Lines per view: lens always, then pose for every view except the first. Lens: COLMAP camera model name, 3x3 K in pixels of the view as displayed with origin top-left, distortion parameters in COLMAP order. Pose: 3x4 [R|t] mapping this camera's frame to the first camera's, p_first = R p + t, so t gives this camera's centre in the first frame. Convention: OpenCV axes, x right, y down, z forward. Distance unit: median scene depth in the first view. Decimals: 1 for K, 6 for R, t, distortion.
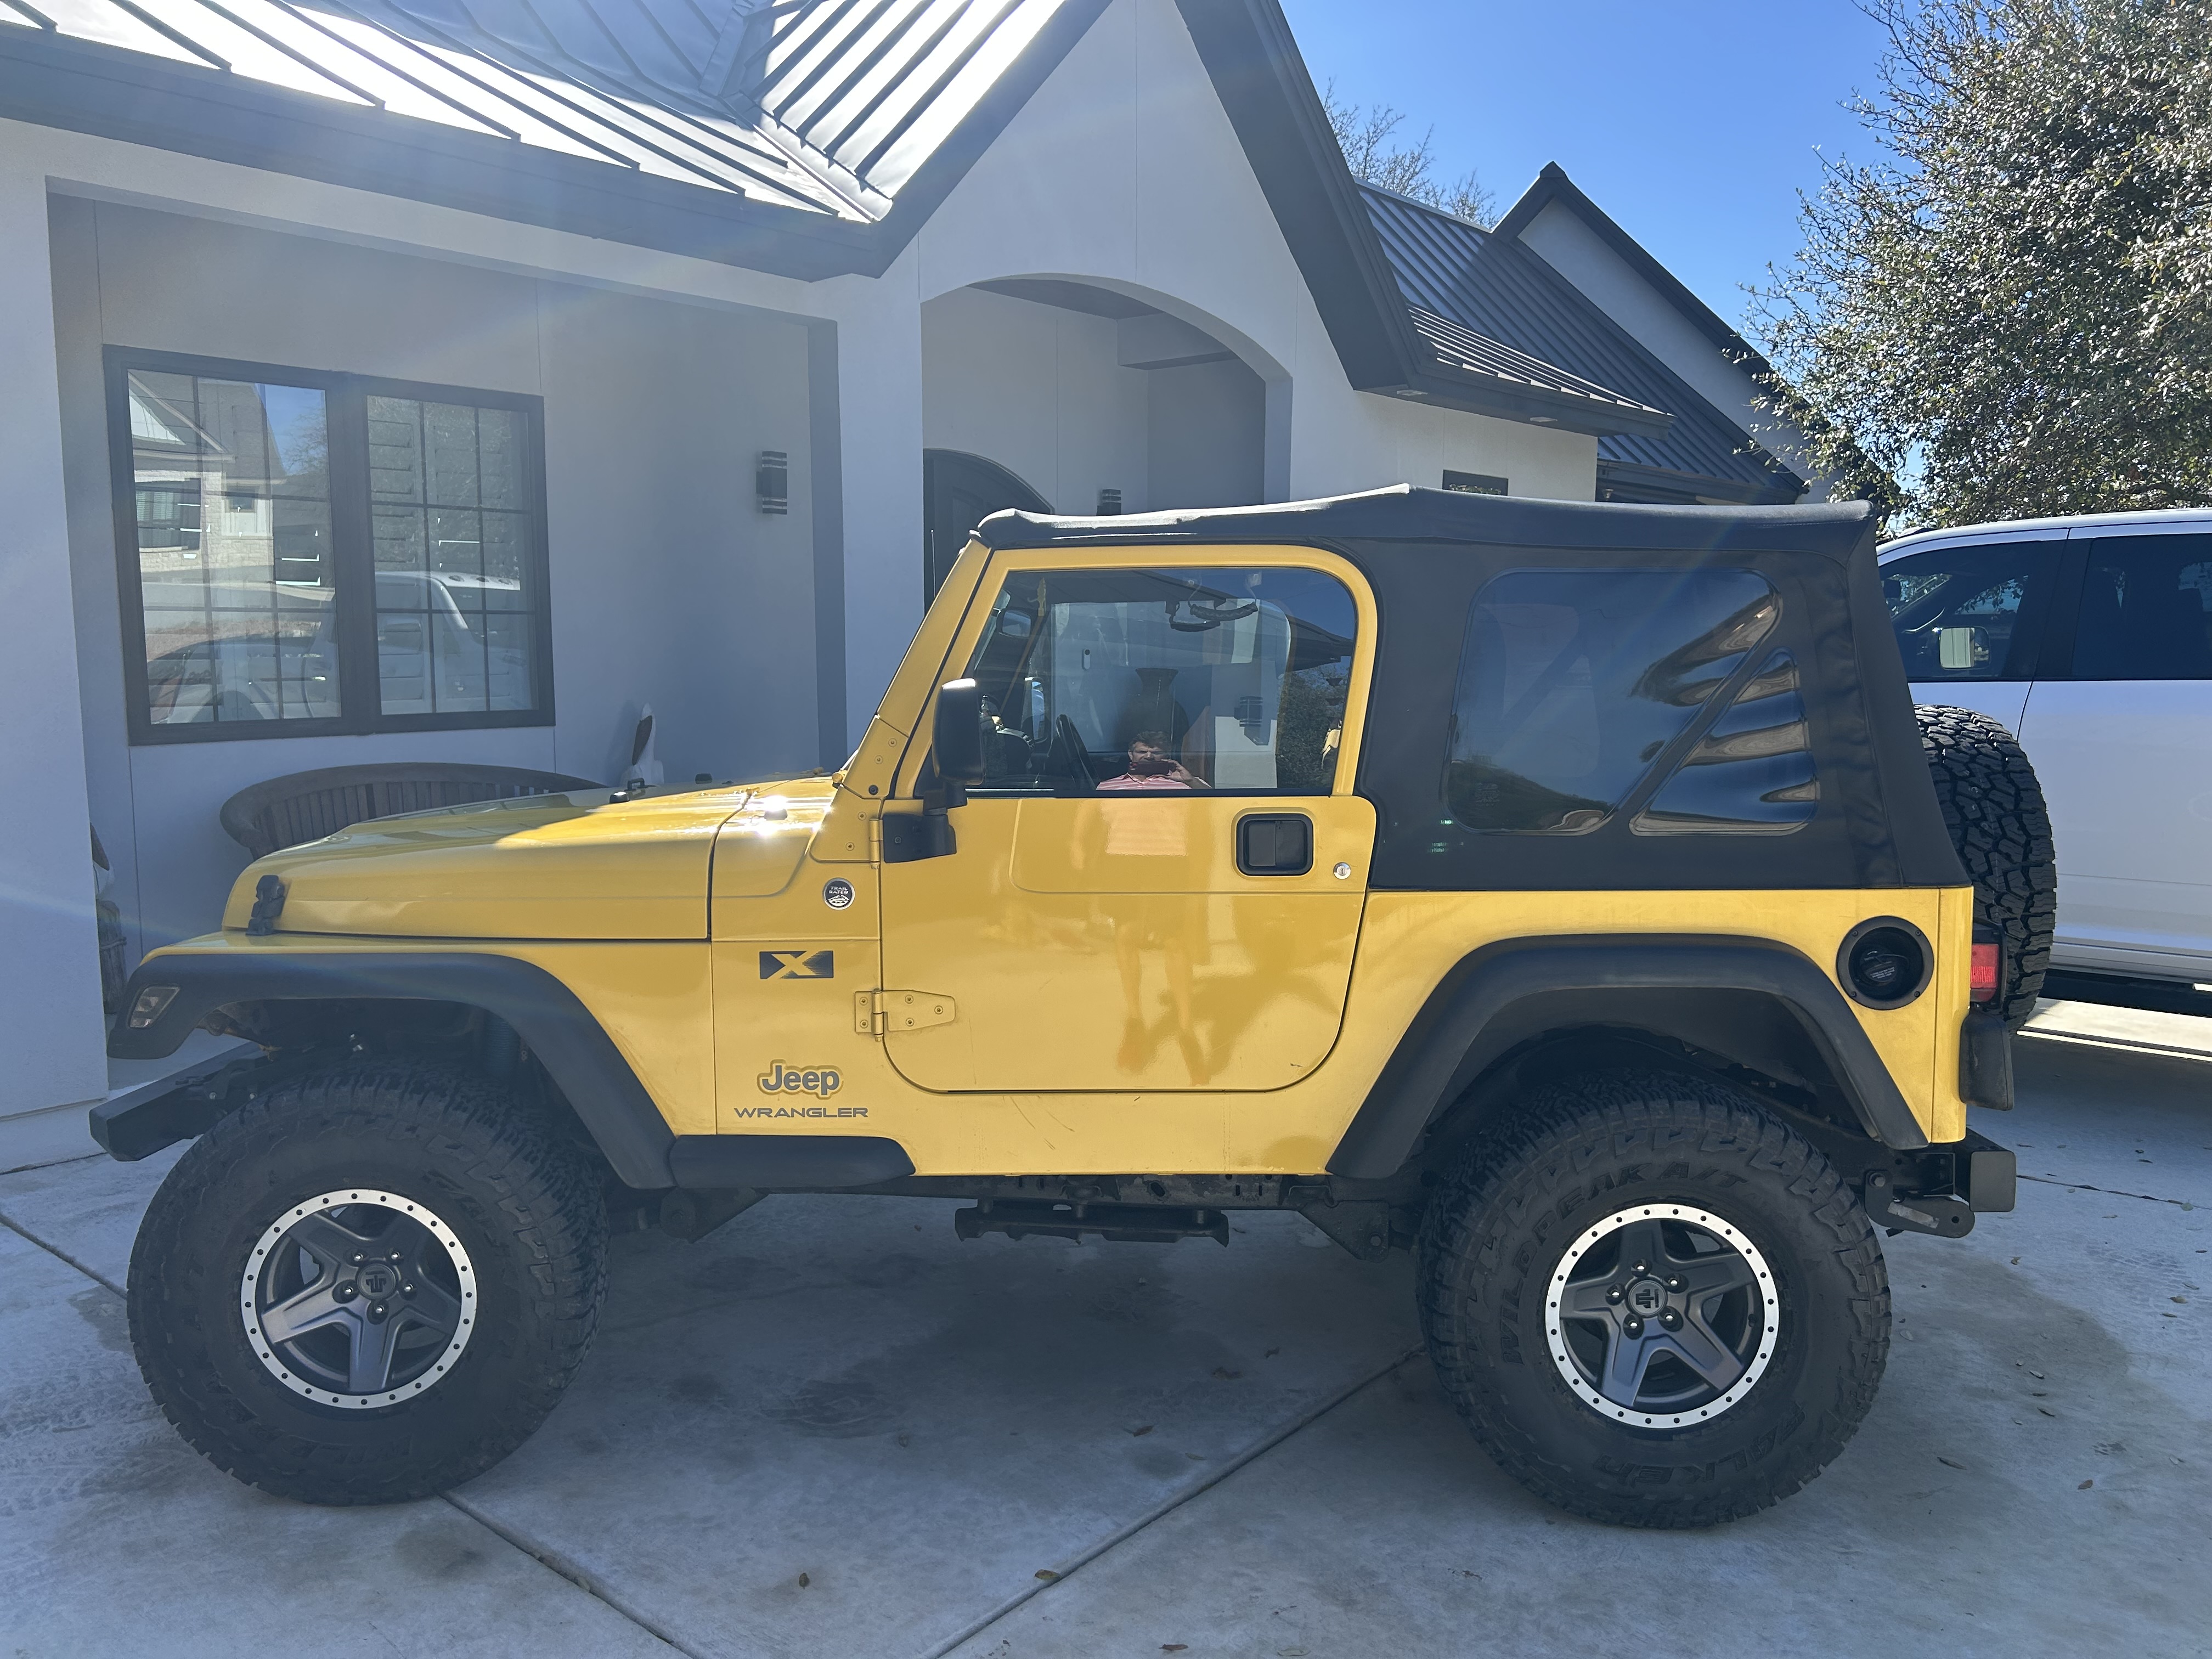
lens RADIAL K [[1655.6, 0, 1098.2], [0, 1655.6, 802.0], [0, 0, 1]] dist [0.049845, -0.047606]
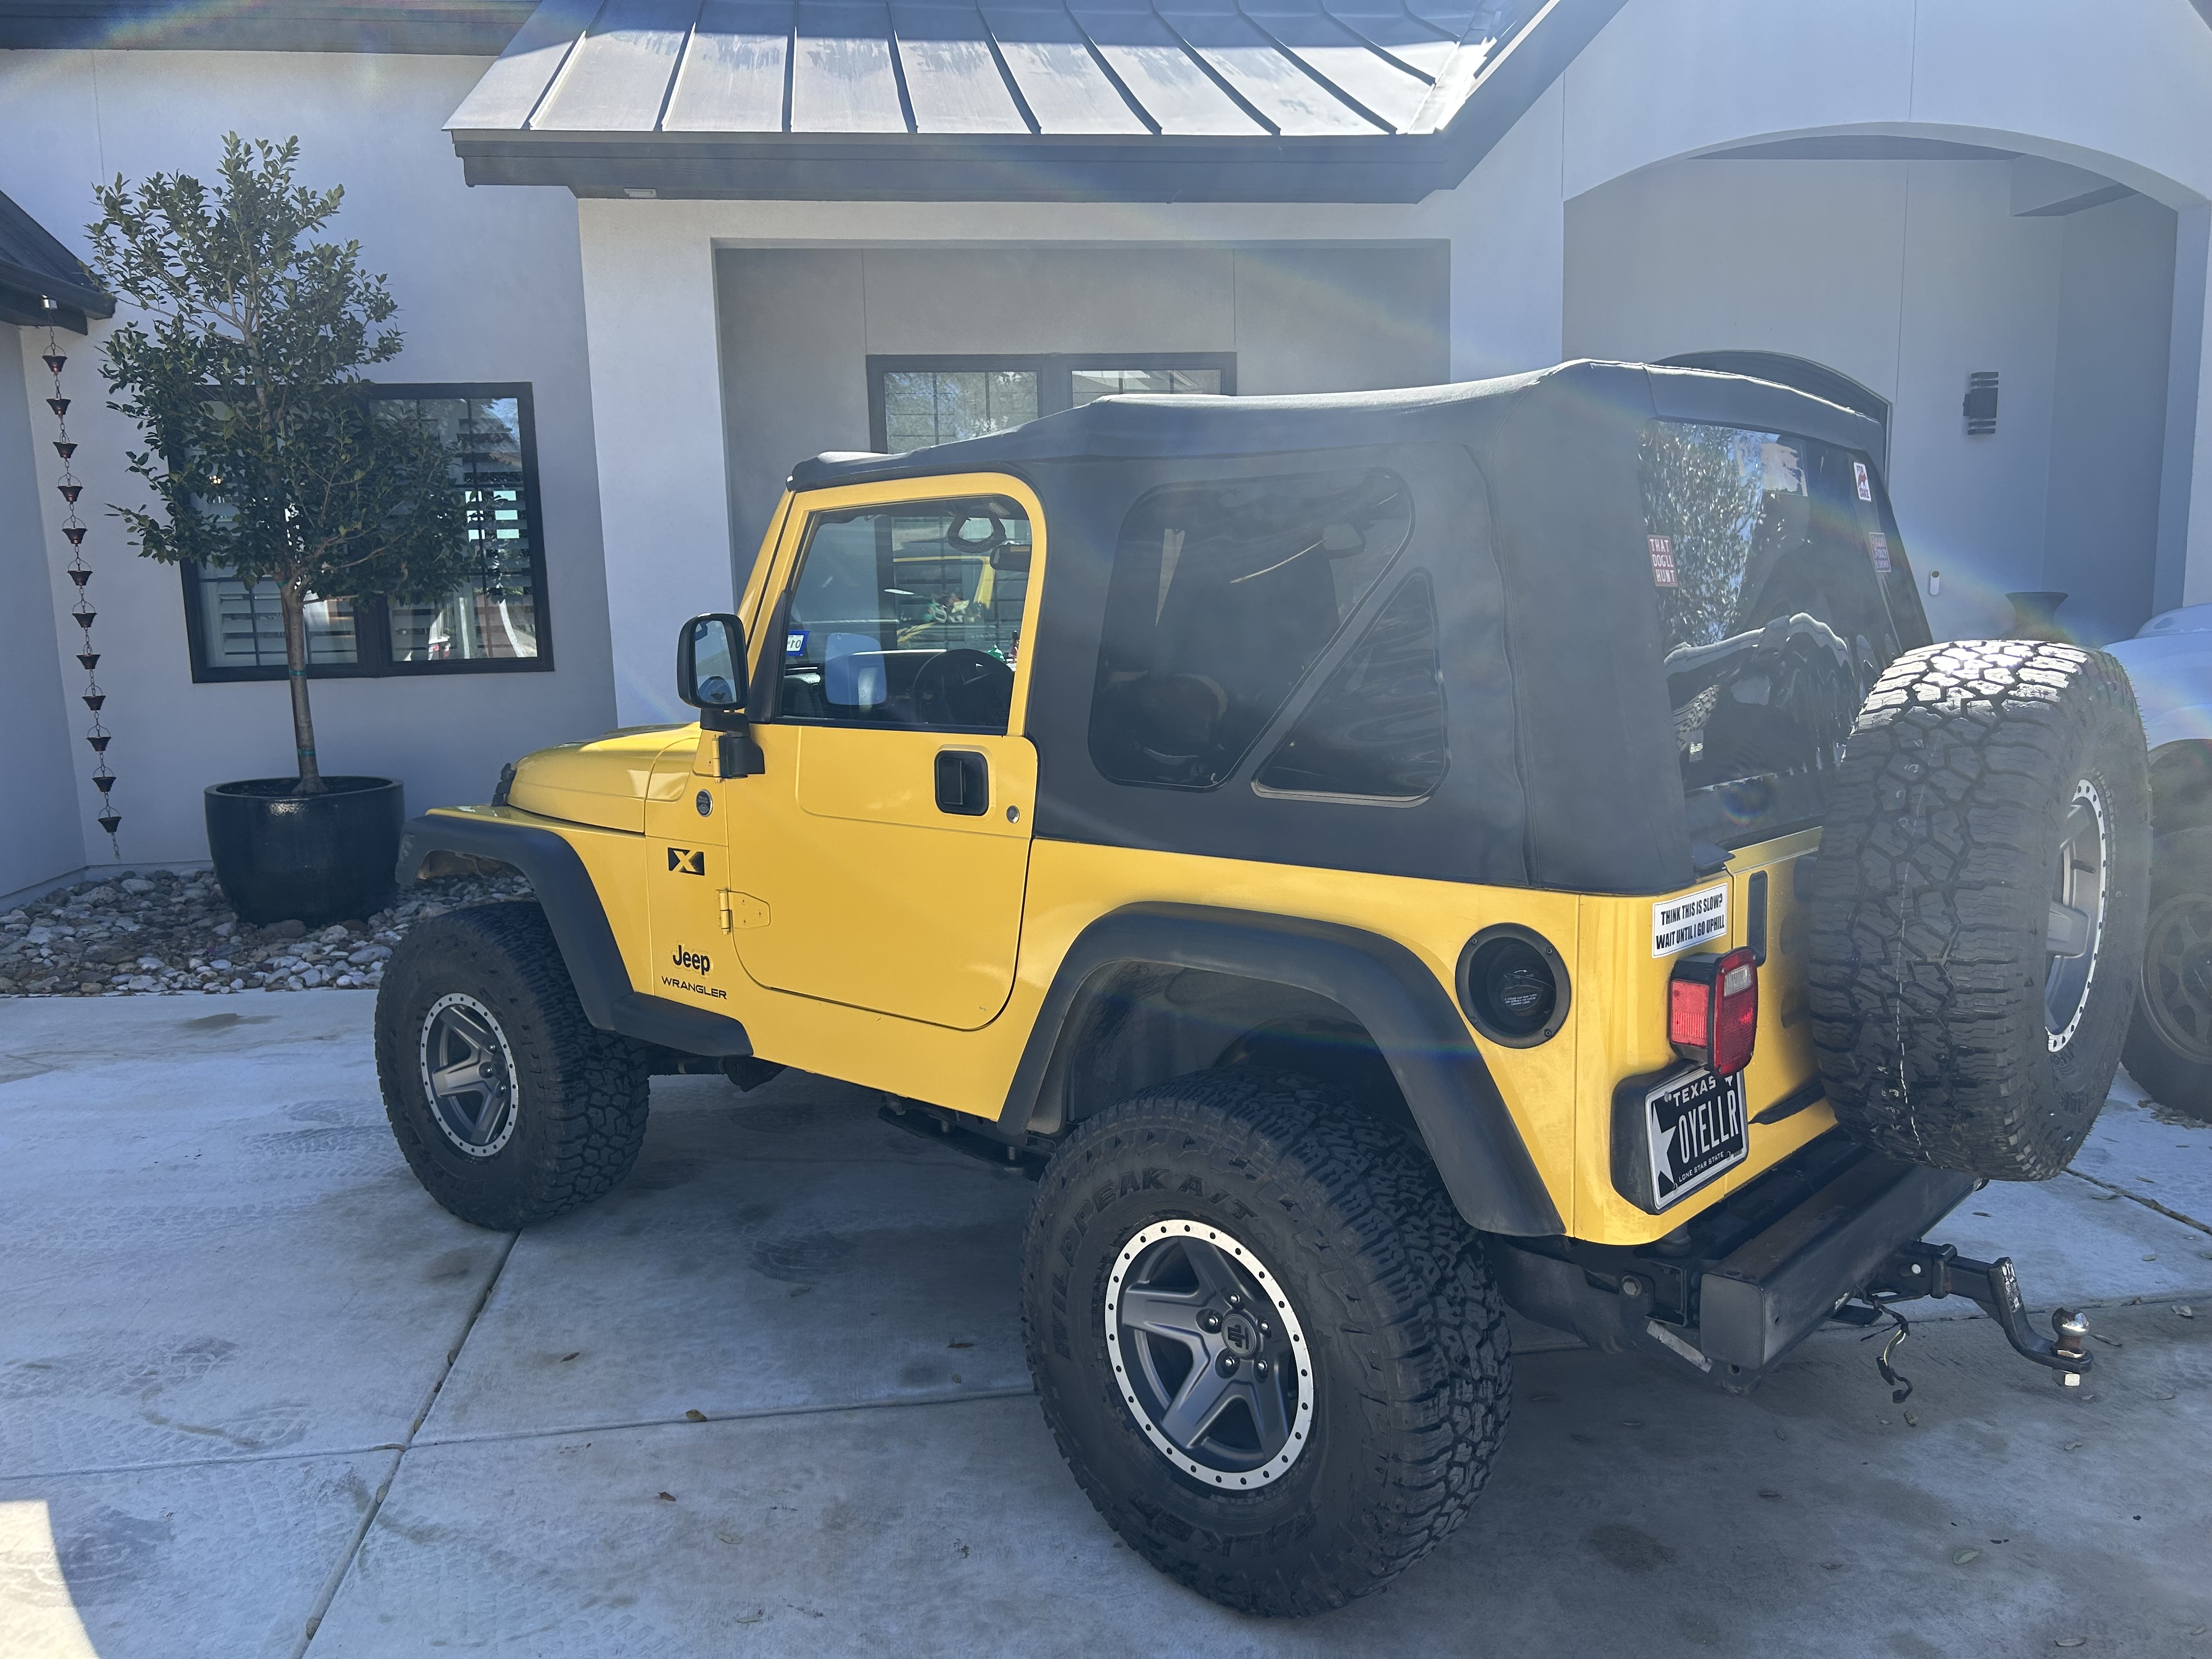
lens RADIAL K [[1648.9, 0, 1106.0], [0, 1648.9, 829.5], [0, 0, 1]] dist [0.105336, -0.128846]
pose [[0.749168, 0.075868, -0.658020, 0.819005], [-0.041419, 0.996840, 0.067777, -0.016472], [0.661083, -0.023522, 0.749944, 0.320221]]
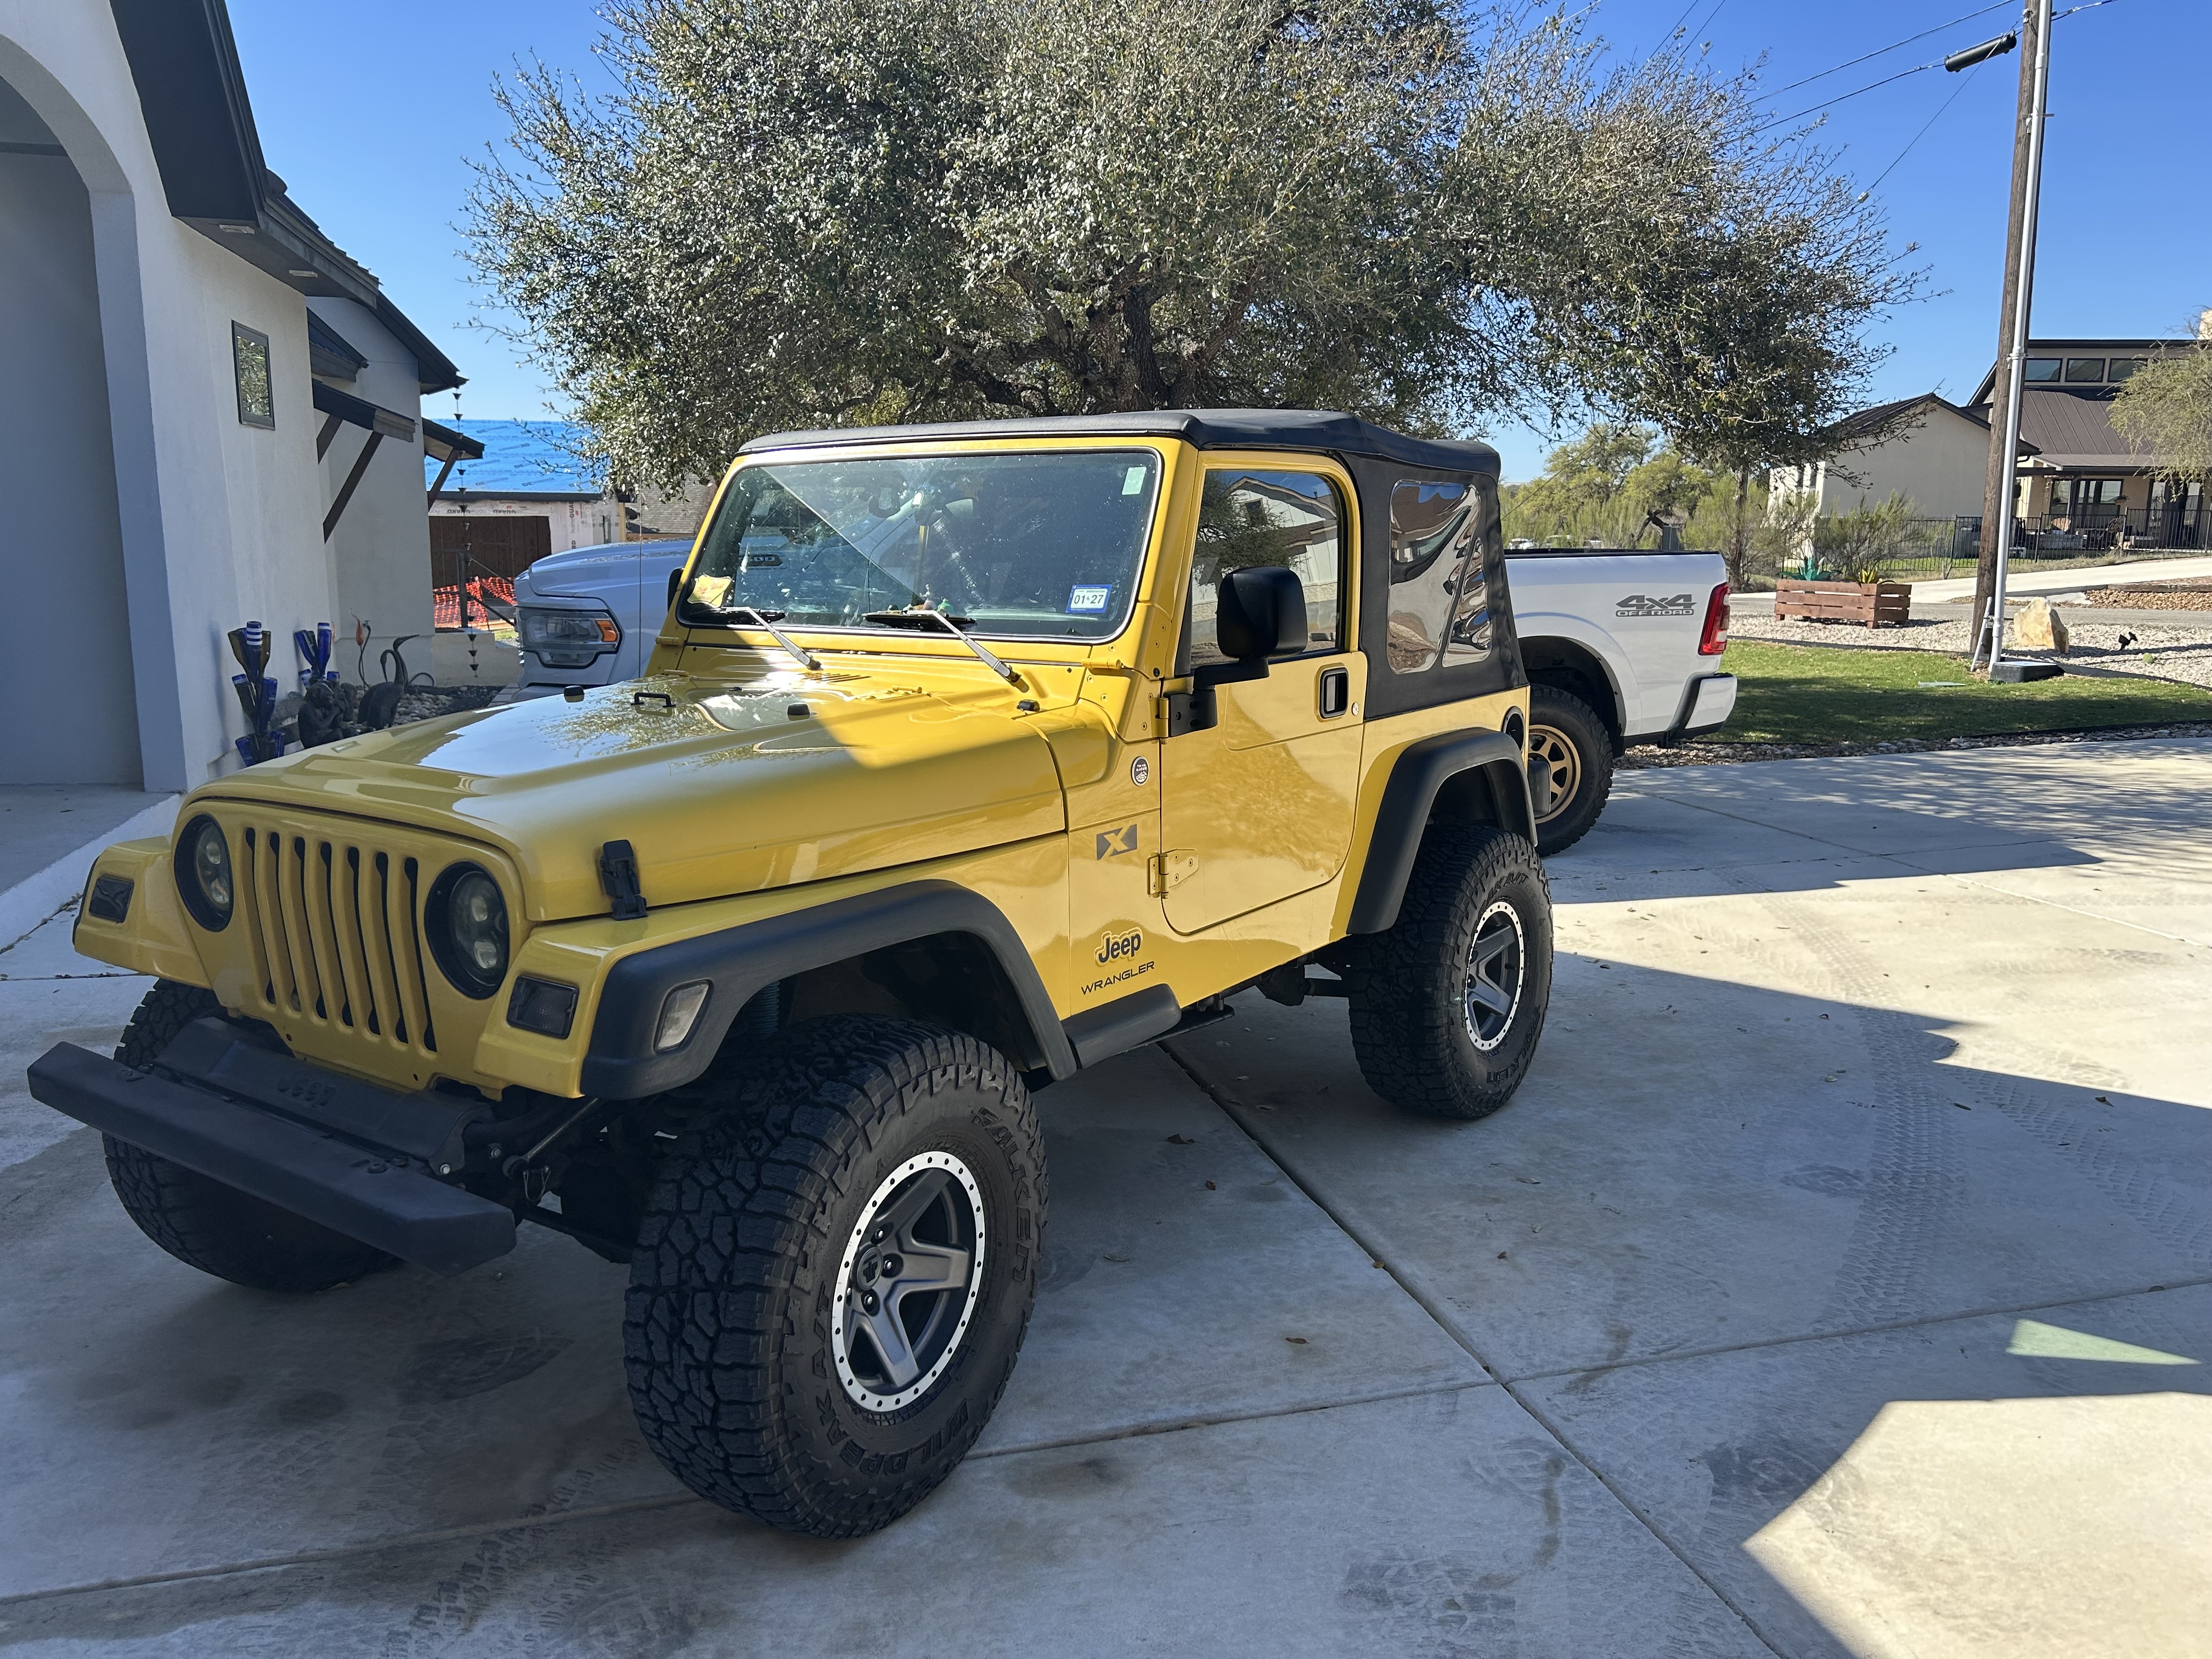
lens RADIAL K [[1648.9, 0, 1106.0], [0, 1648.9, 829.5], [0, 0, 1]] dist [0.105336, -0.128846]
pose [[0.570825, -0.146417, 0.807911, -1.050849], [0.081923, 0.989218, 0.121393, -0.039411], [-0.816975, -0.003108, 0.576665, 0.398789]]
